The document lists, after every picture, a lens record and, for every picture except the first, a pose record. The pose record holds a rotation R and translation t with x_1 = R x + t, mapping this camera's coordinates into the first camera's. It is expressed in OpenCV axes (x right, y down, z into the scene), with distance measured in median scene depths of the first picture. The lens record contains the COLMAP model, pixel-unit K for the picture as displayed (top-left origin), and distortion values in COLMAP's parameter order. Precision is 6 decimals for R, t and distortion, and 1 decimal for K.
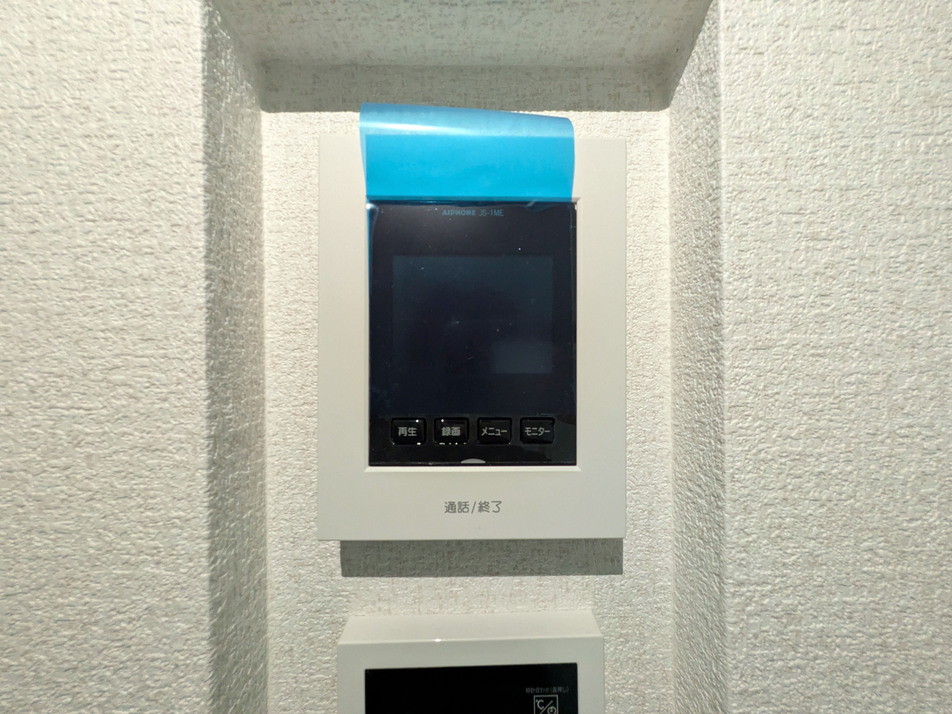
lens RADIAL K [[378.5, 0, 475.0], [0, 378.5, 353.7], [0, 0, 1]] dist [-0.001822, 0.000030]
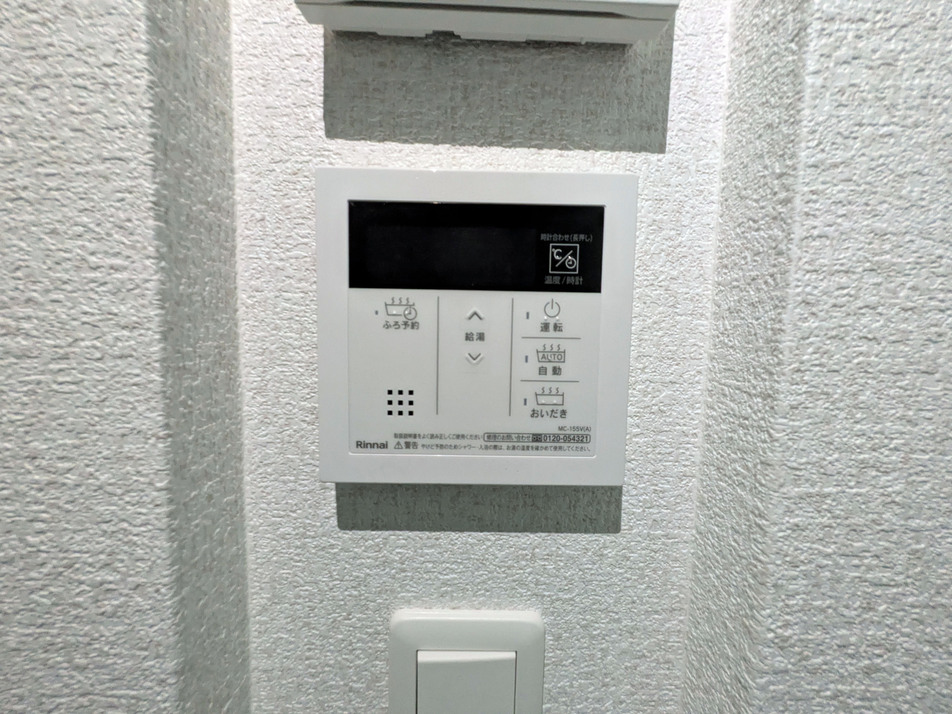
lens RADIAL K [[378.5, 0, 476.1], [0, 378.5, 362.4], [0, 0, 1]] dist [-0.001822, 0.000030]
pose [[0.999392, 0.034542, -0.004662, 0.005780], [-0.034024, 0.995827, 0.084681, 1.266143], [0.007568, -0.084471, 0.996397, 0.165179]]
